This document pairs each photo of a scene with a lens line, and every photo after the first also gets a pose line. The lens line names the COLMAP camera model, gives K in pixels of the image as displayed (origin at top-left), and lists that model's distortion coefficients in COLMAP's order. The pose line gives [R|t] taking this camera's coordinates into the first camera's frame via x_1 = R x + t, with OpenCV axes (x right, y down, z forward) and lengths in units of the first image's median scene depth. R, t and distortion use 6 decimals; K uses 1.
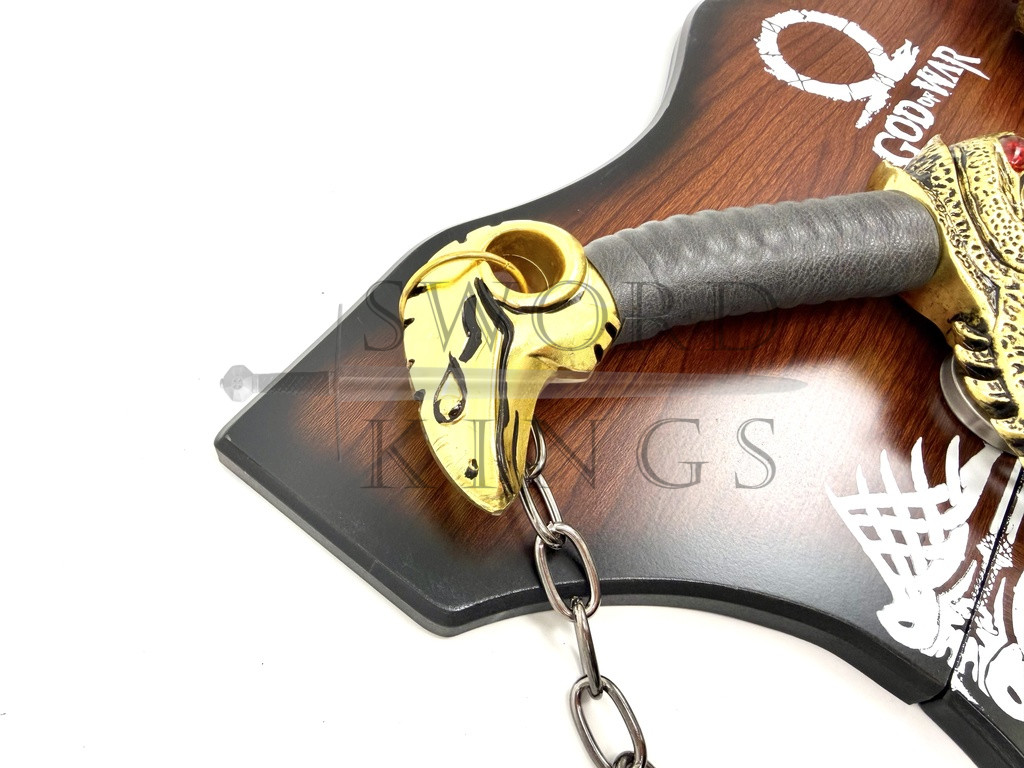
lens RADIAL K [[731.4, 0, 445.9], [0, 731.4, 384.4], [0, 0, 1]] dist [-0.001431, -0.001339]
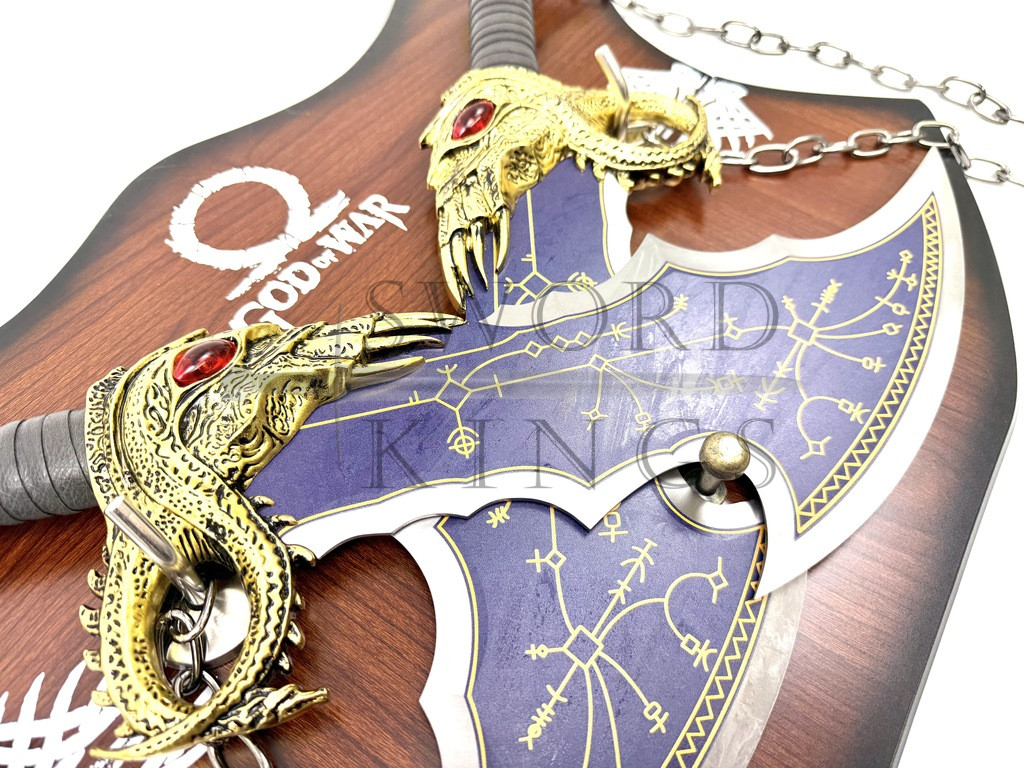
lens RADIAL K [[754.5, 0, 515.0], [0, 754.5, 382.7], [0, 0, 1]] dist [0.059845, -0.185321]
pose [[0.996931, -0.075736, 0.019805, 0.922770], [0.076396, 0.996462, -0.035018, -0.167041], [-0.017083, 0.036424, 0.999190, -0.057056]]
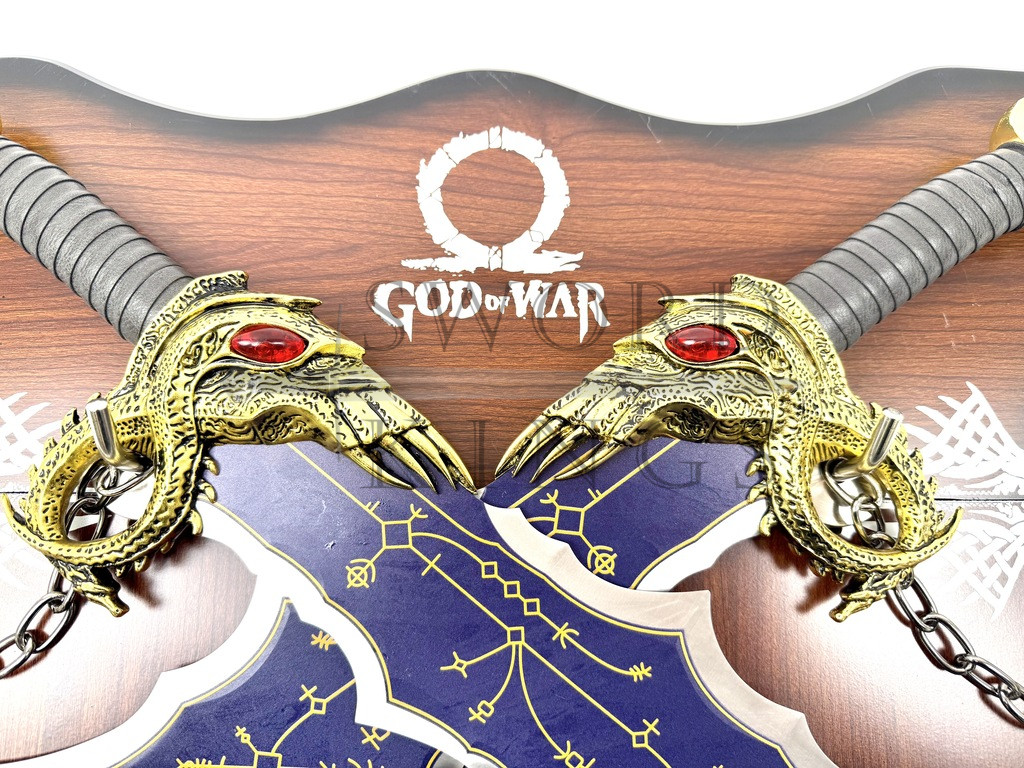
lens RADIAL K [[733.0, 0, 511.9], [0, 733.0, 387.6], [0, 0, 1]] dist [0.080418, -0.166259]
pose [[0.606945, 0.769085, -0.200314, 0.993365], [-0.661594, 0.628602, 0.408844, -0.762617], [0.440354, -0.115619, 0.890349, 0.119568]]
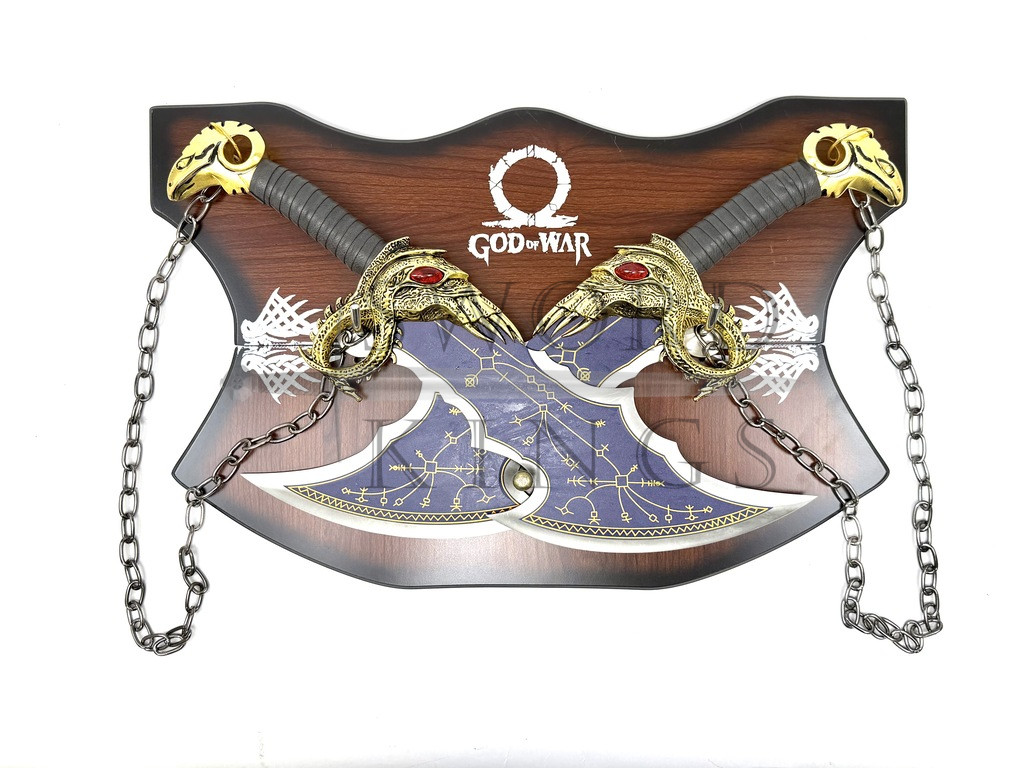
lens RADIAL K [[934.5, 0, 512.0], [0, 934.5, 384.0], [0, 0, 1]] dist [0.141748, -0.001048]
pose [[0.611990, 0.788210, -0.064749, 1.105310], [-0.642160, 0.543039, 0.541054, -1.518965], [0.461625, -0.289541, 0.838492, -1.190339]]
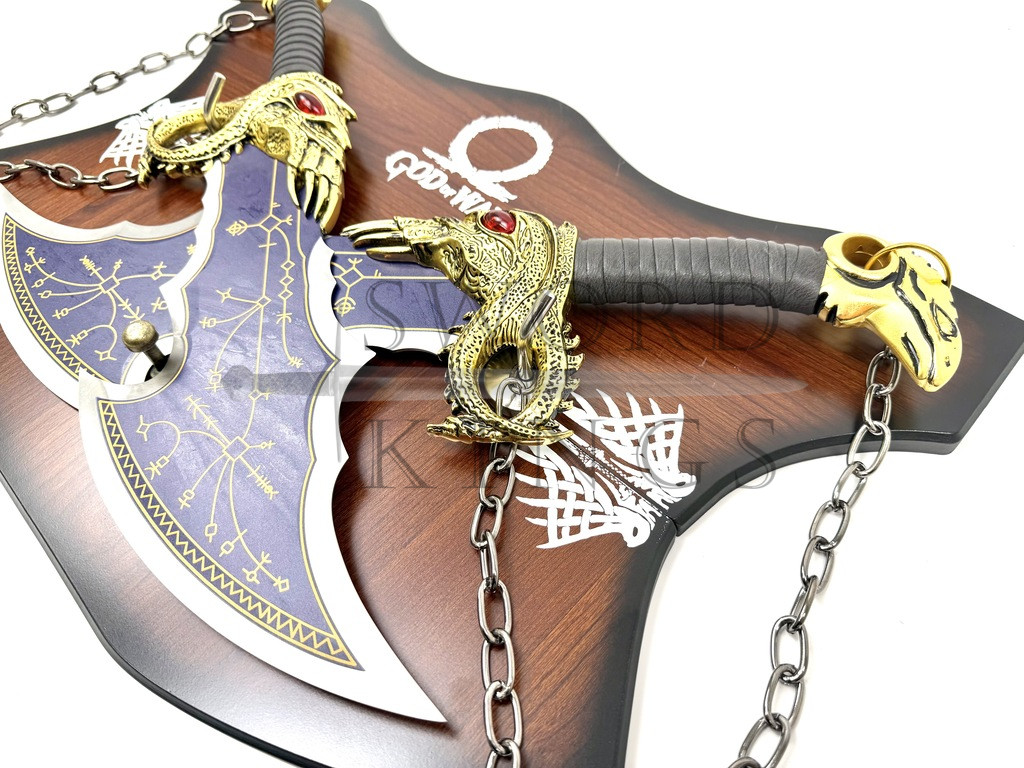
lens RADIAL K [[735.7, 0, 512.0], [0, 735.7, 384.0], [0, 0, 1]] dist [0.127784, -0.323357]
pose [[-0.123856, 0.772114, -0.623298, 1.881717], [-0.801243, 0.292733, 0.521840, -1.163389], [0.585379, 0.564046, 0.582394, 0.470406]]
